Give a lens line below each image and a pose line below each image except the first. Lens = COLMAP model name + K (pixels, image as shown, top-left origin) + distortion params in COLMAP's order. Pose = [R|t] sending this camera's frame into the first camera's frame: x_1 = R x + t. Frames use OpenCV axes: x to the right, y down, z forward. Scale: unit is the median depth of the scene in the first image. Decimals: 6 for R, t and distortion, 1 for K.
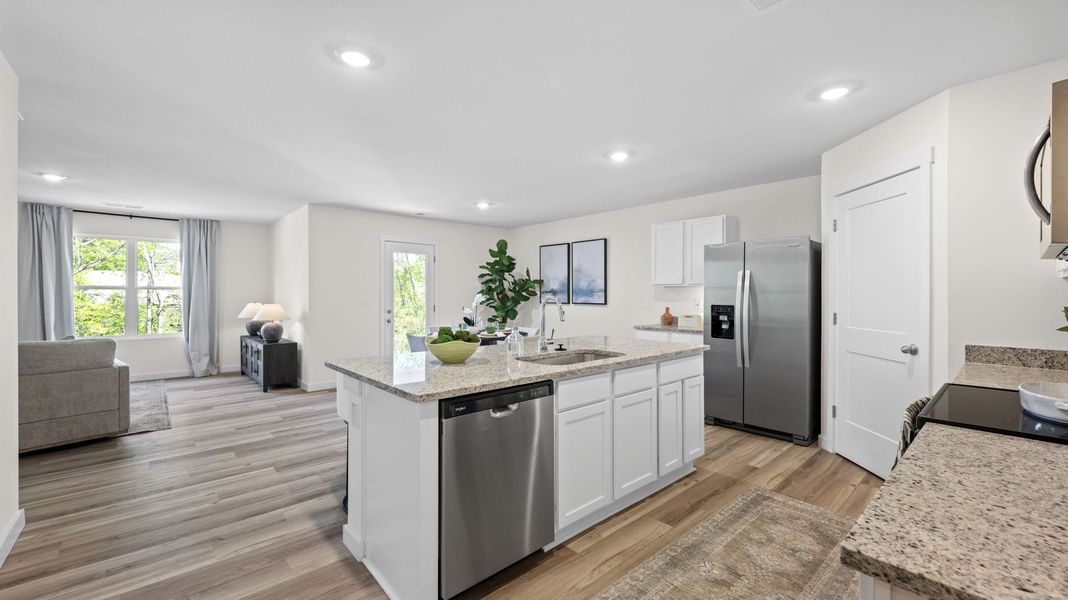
lens RADIAL K [[430.0, 0, 526.7], [0, 430.0, 291.7], [0, 0, 1]] dist [-0.000019, 0.000239]
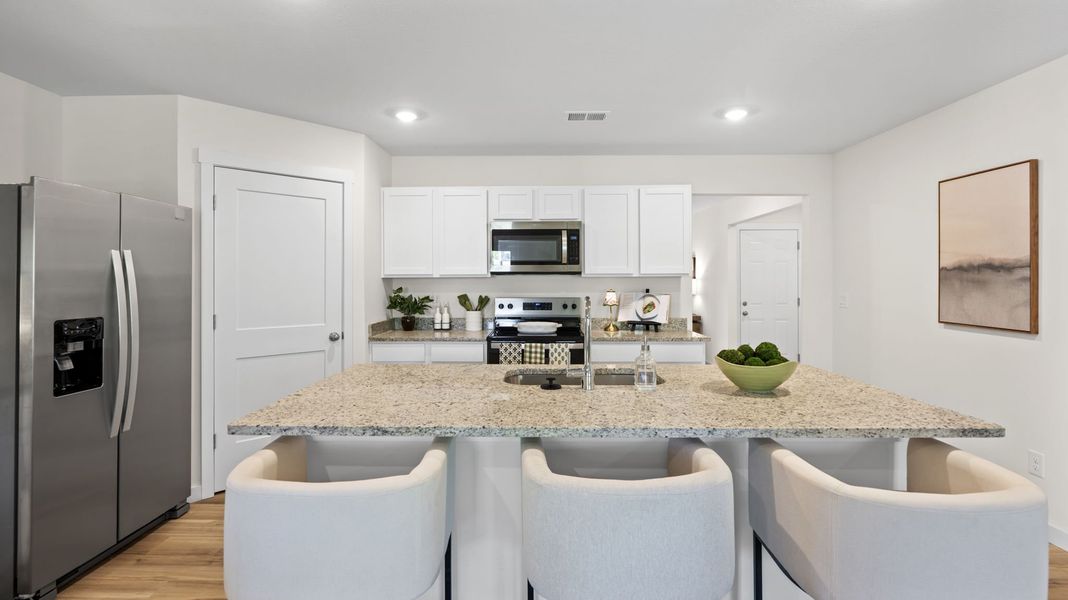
lens RADIAL K [[496.9, 0, 531.8], [0, 496.9, 278.8], [0, 0, 1]] dist [-0.000106, 0.000004]
pose [[-0.741829, 0.000823, 0.670588, -0.196639], [-0.002227, 0.999991, -0.003691, -0.008261], [-0.670585, -0.004232, -0.741820, 0.810974]]
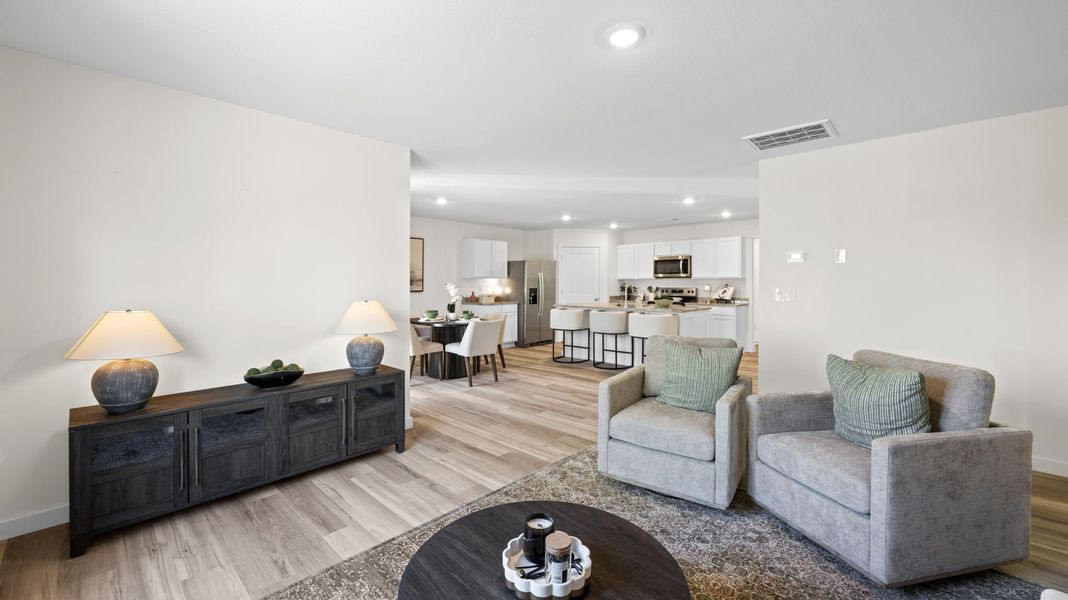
lens RADIAL K [[430.0, 0, 526.7], [0, 430.0, 291.7], [0, 0, 1]] dist [-0.000019, 0.000239]
pose [[-0.082493, -0.021401, 0.996362, -1.243458], [-0.004499, 0.999767, 0.021102, 0.002765], [-0.996581, -0.002742, -0.082571, 0.914729]]
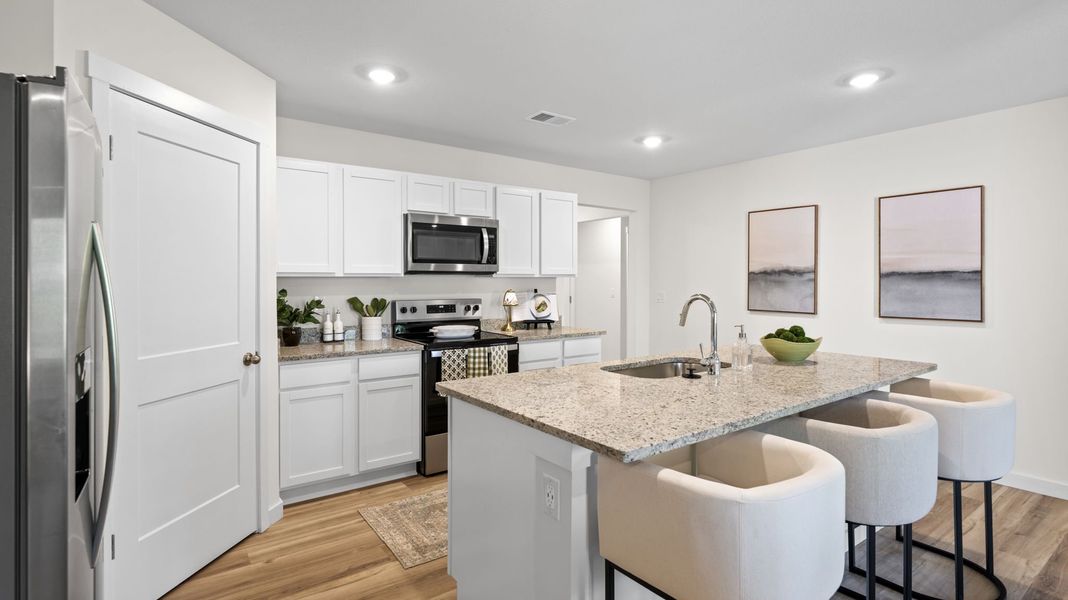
lens RADIAL K [[518.3, 0, 531.7], [0, 518.3, 281.8], [0, 0, 1]] dist [0.000426, 0.000354]
pose [[-0.996380, -0.001966, 0.084988, 0.135611], [-0.002137, 0.999996, -0.001913, -0.005537], [-0.084983, -0.002087, -0.996380, 0.961520]]
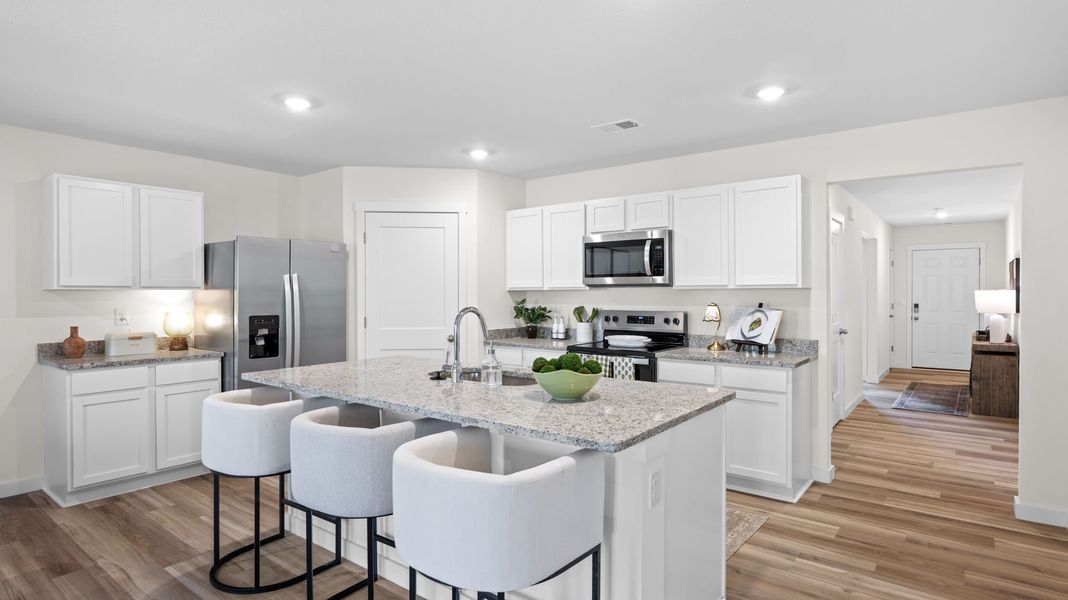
lens RADIAL K [[565.6, 0, 528.6], [0, 565.6, 296.2], [0, 0, 1]] dist [-0.002458, -0.000207]
pose [[-0.183477, -0.008204, 0.982990, -0.493911], [-0.001420, 0.999966, 0.008081, -0.010041], [-0.983023, 0.000086, -0.183482, 0.541069]]
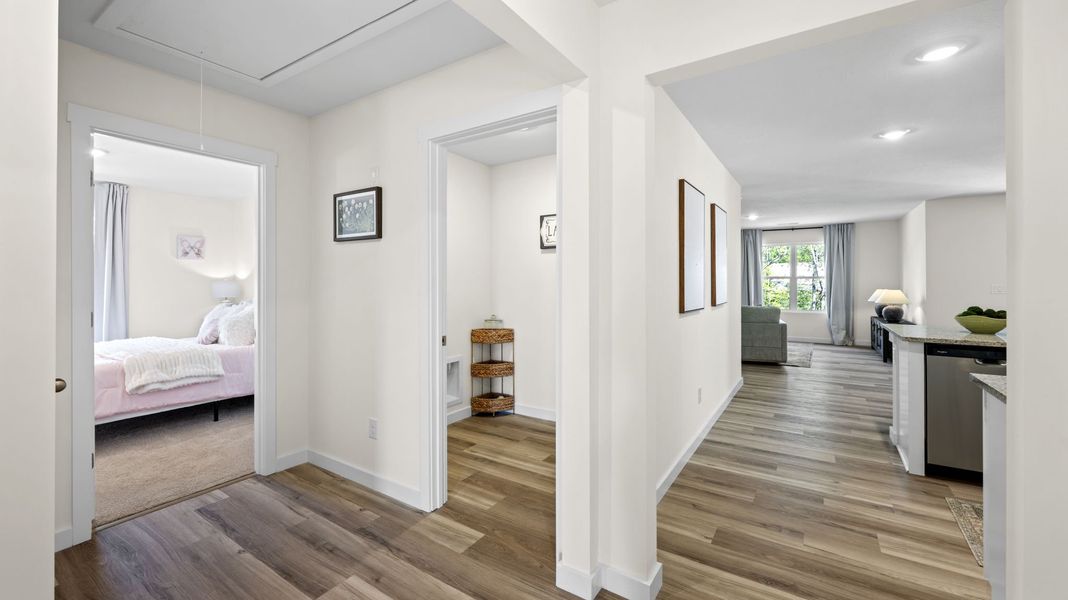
lens RADIAL K [[434.4, 0, 532.9], [0, 434.4, 283.6], [0, 0, 1]] dist [0.000563, 0.000040]
pose [[0.263896, 0.003785, -0.964544, 0.311469], [0.004867, 0.999974, 0.005255, -0.000227], [0.964539, -0.006081, 0.263870, -0.280286]]
